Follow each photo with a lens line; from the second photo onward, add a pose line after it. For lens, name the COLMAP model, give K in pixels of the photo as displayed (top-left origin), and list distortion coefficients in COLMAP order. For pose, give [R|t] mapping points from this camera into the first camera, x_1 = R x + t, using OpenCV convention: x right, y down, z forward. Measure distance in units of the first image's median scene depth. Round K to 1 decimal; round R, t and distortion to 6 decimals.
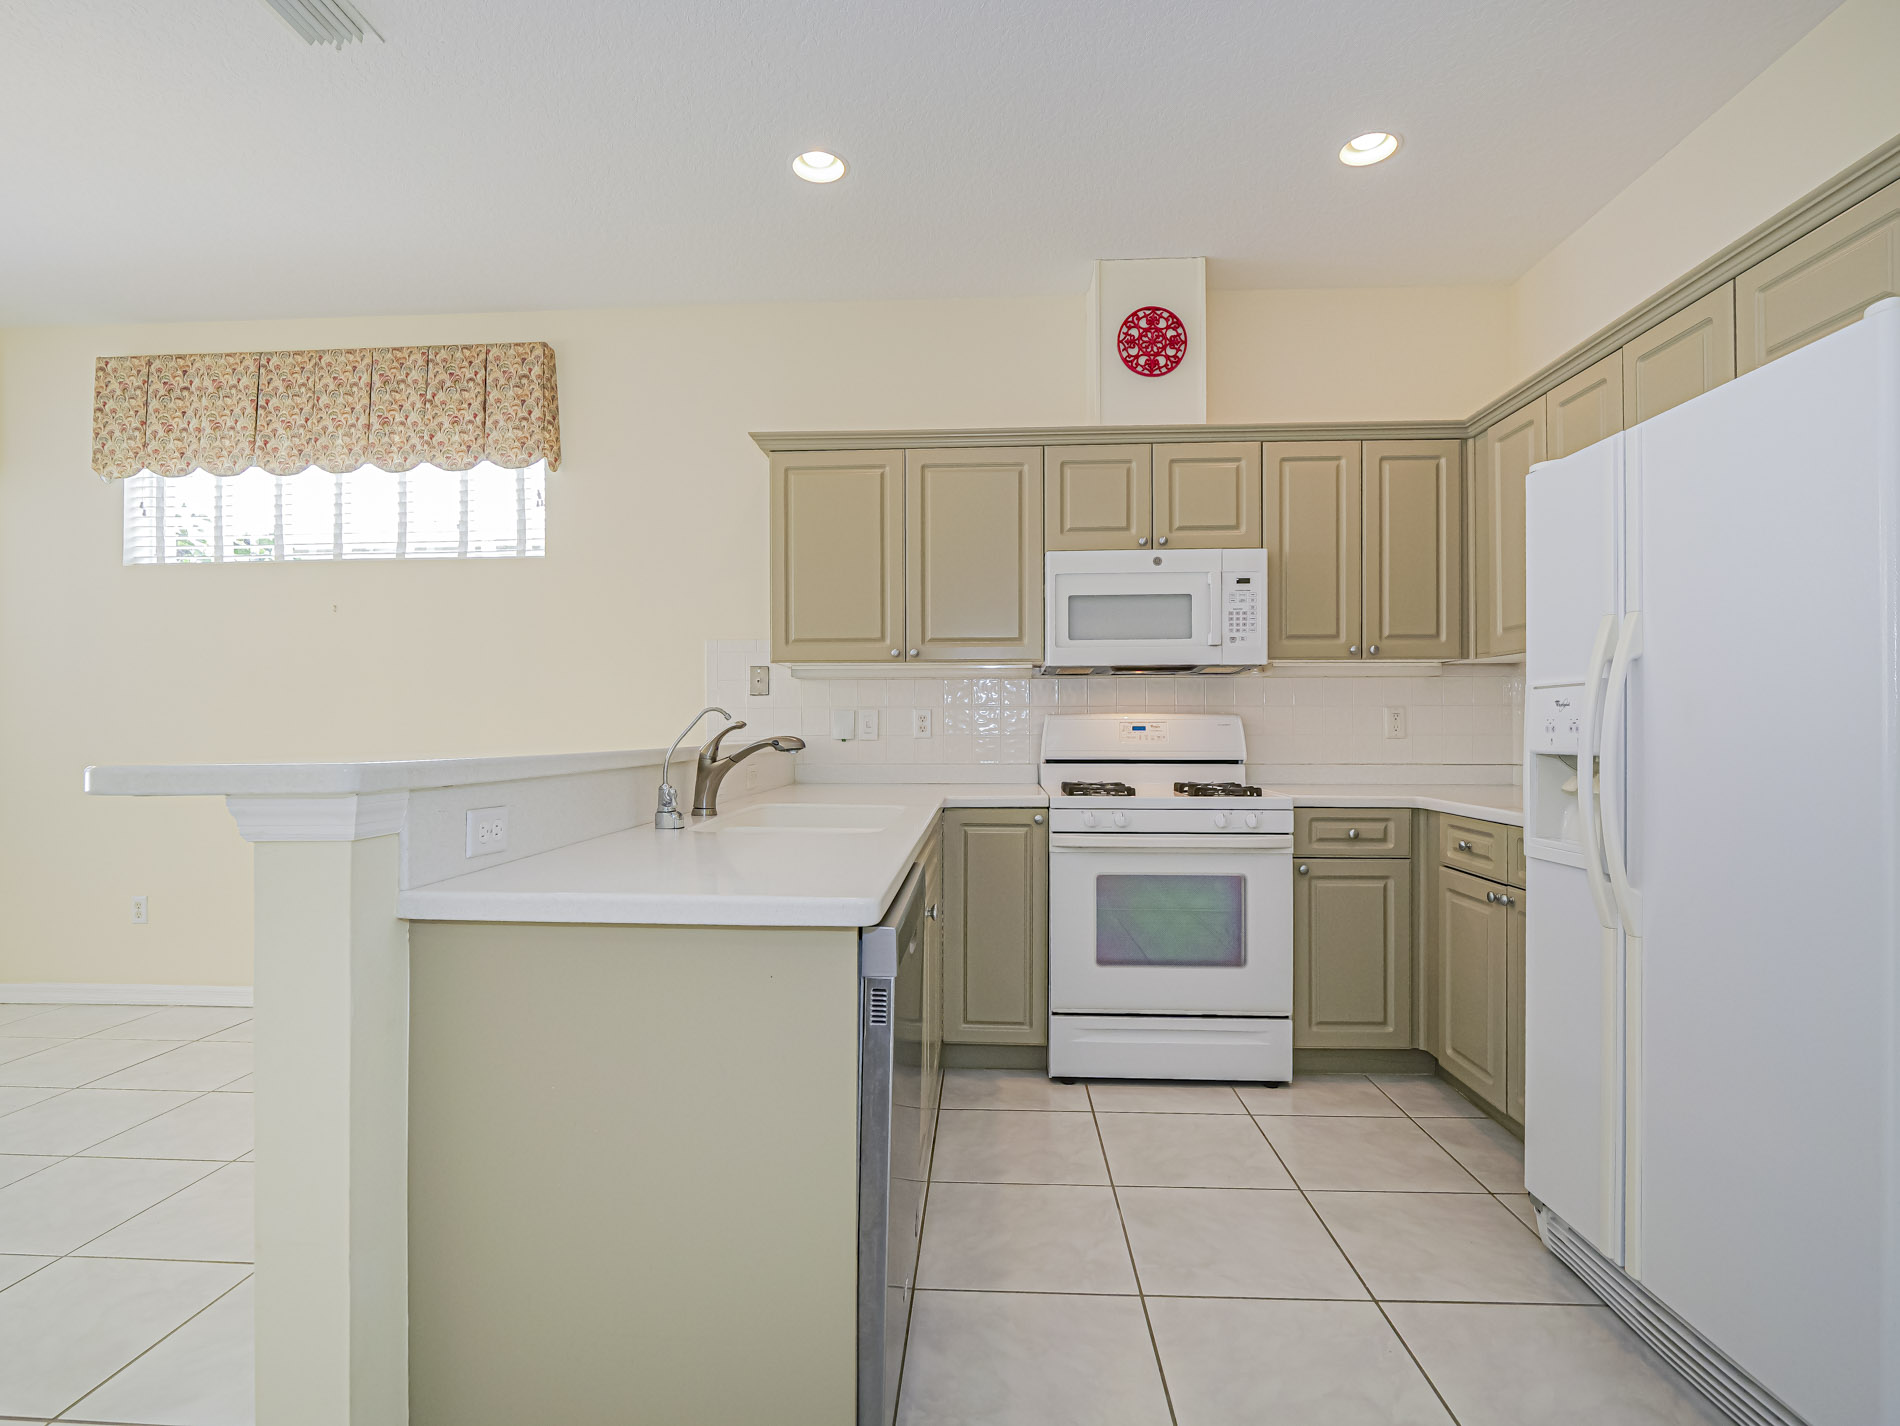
lens RADIAL K [[946.0, 0, 945.9], [0, 946.0, 724.0], [0, 0, 1]] dist [-0.013578, -0.000454]
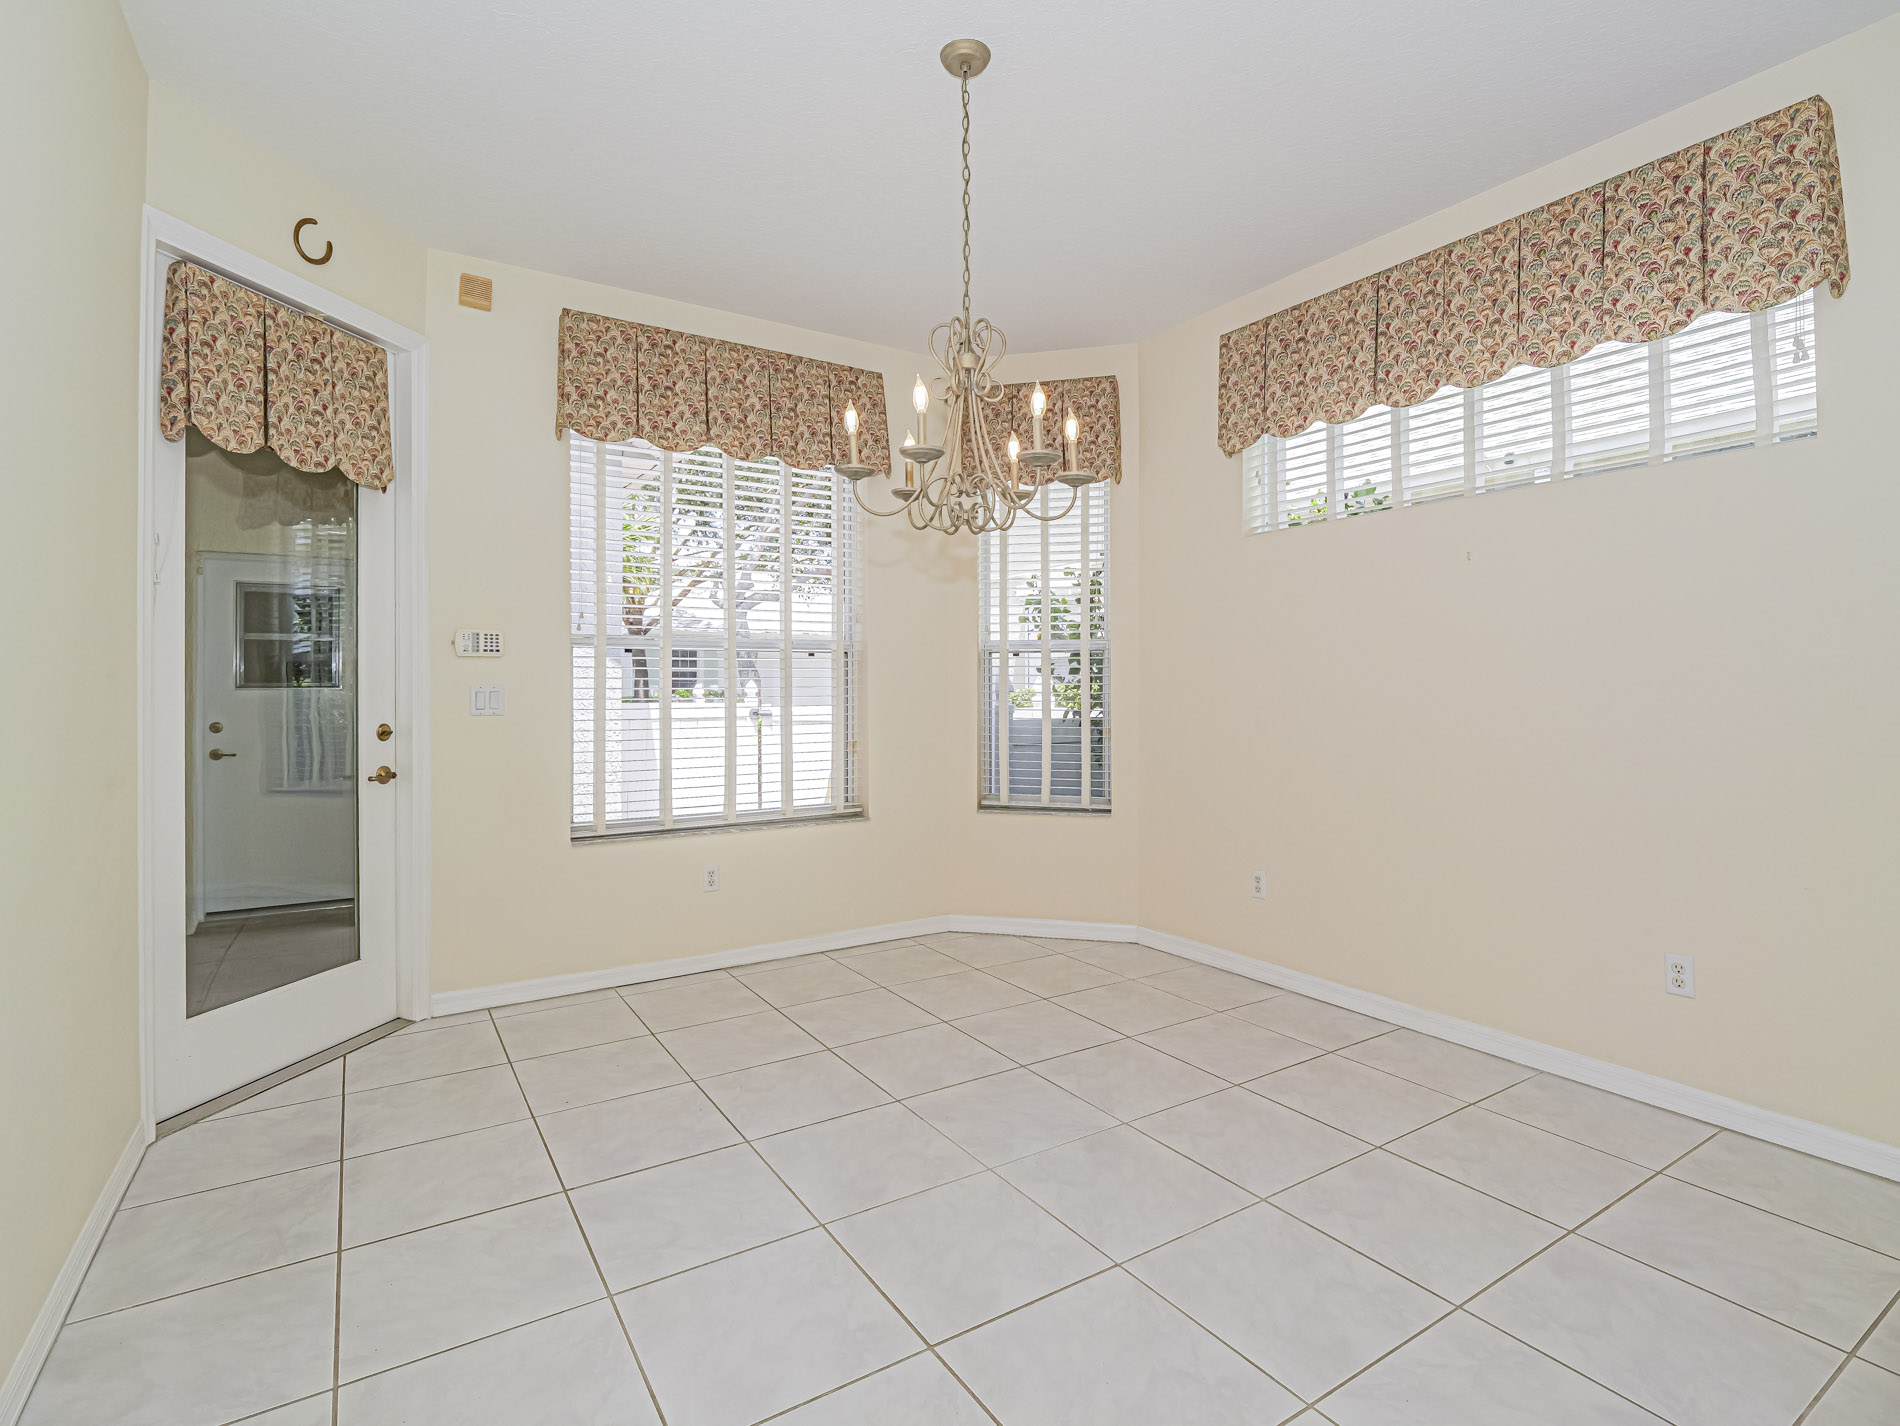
lens RADIAL K [[924.6, 0, 938.7], [0, 924.6, 684.2], [0, 0, 1]] dist [-0.014532, -0.000499]
pose [[0.579216, -0.002042, -0.815171, -0.299927], [0.004819, 0.999988, 0.000919, -0.016276], [0.815160, -0.004460, 0.579219, 0.183549]]
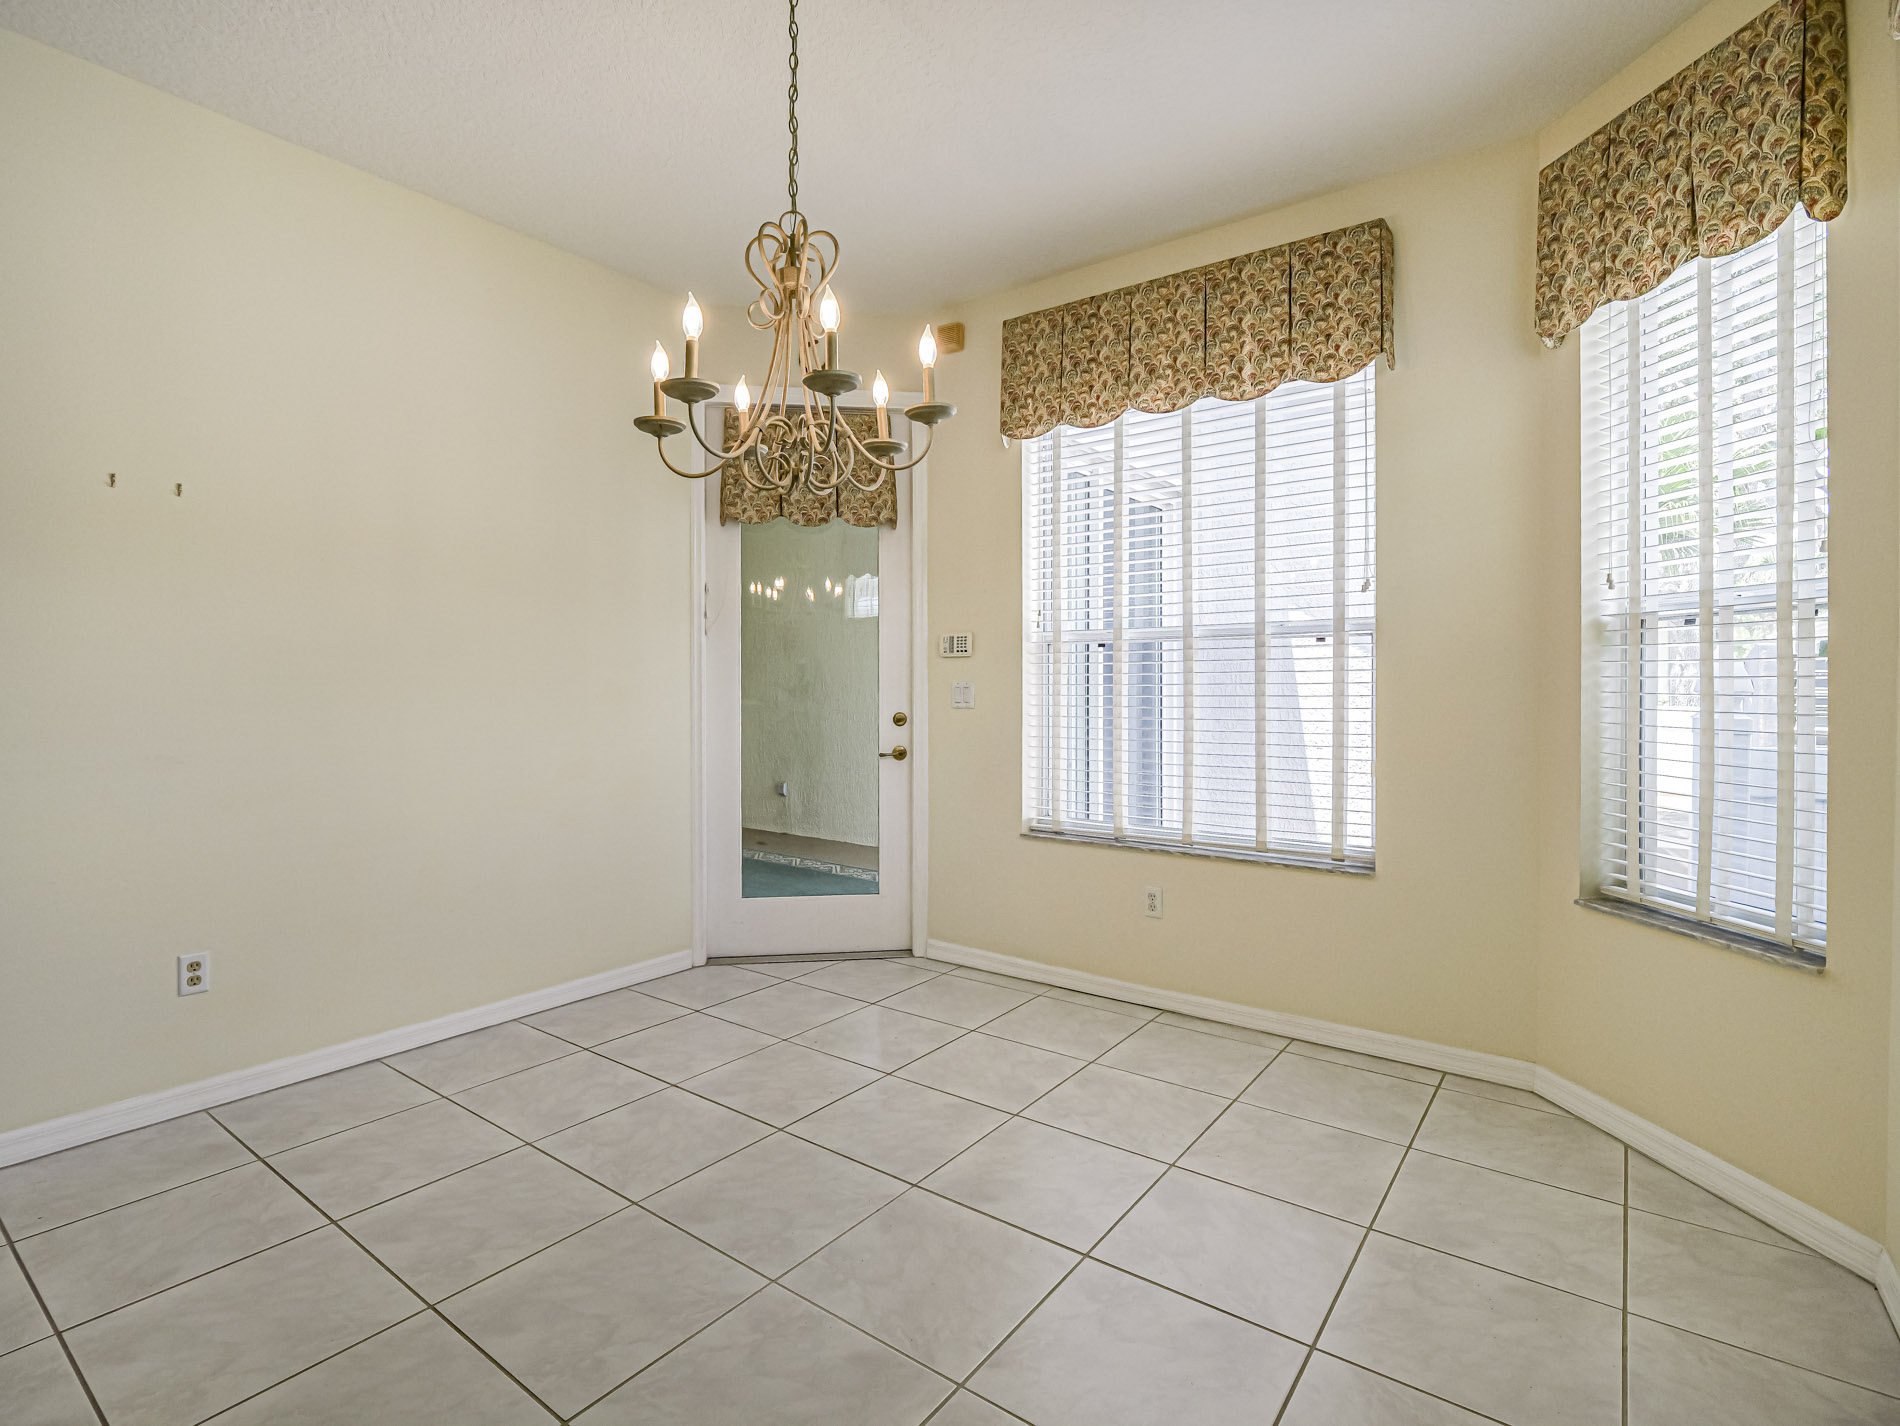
lens RADIAL K [[914.5, 0, 940.8], [0, 914.5, 700.9], [0, 0, 1]] dist [-0.025384, -0.000969]
pose [[-0.555038, 0.011209, -0.831750, -0.451120], [0.002196, 0.999925, 0.012010, -0.006650], [0.831822, 0.004840, -0.555021, 0.983221]]
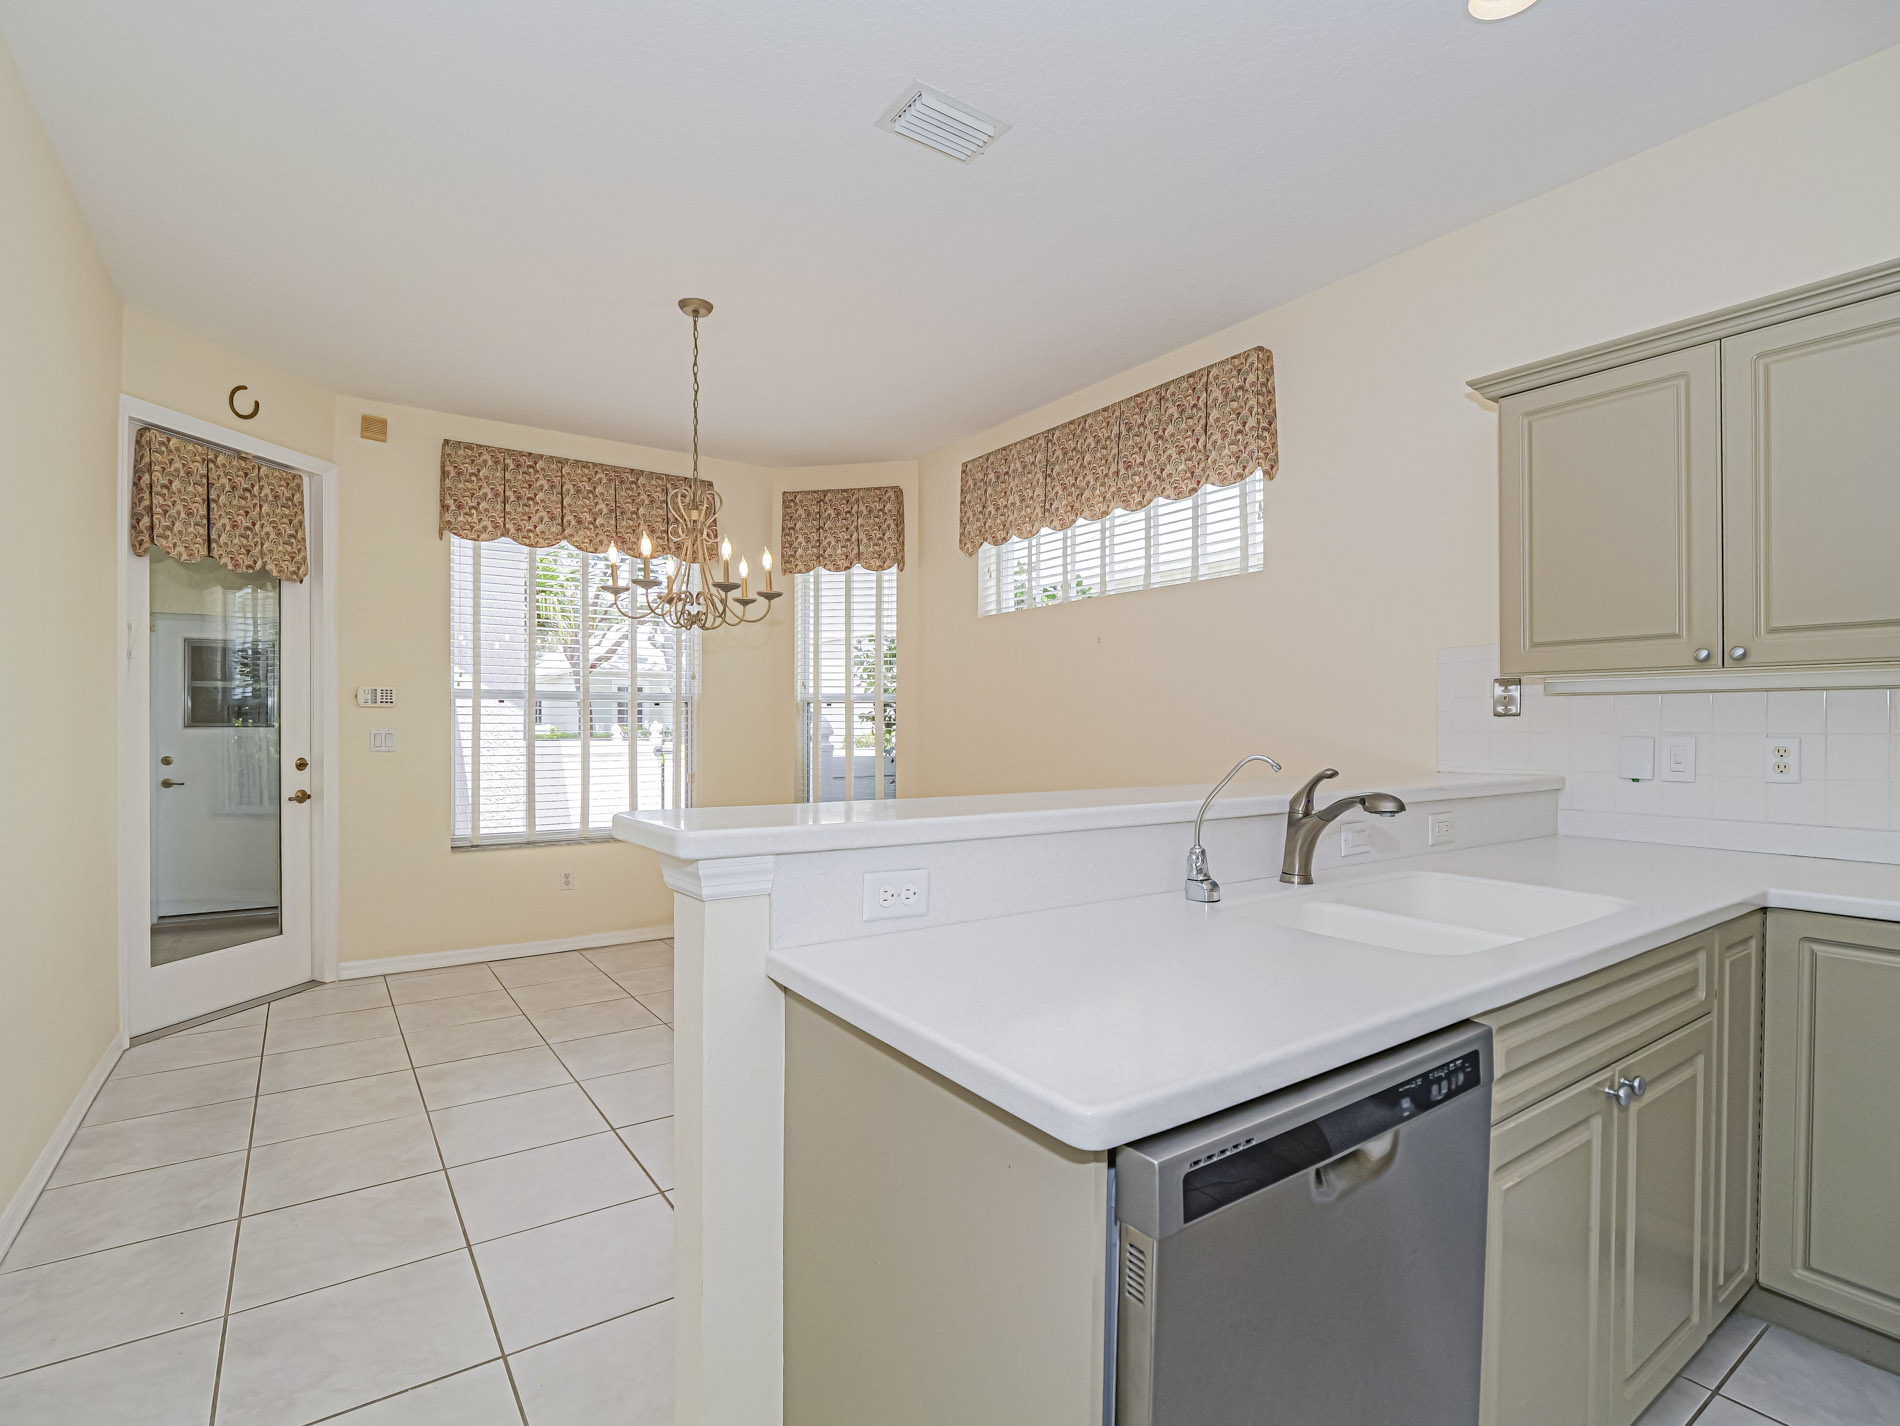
lens RADIAL K [[921.1, 0, 939.0], [0, 921.1, 731.6], [0, 0, 1]] dist [-0.014049, 0.000667]
pose [[0.611164, 0.009267, -0.791449, 0.123821], [-0.001558, 0.999944, 0.010505, -0.027641], [0.791502, -0.005187, 0.611144, 0.192330]]
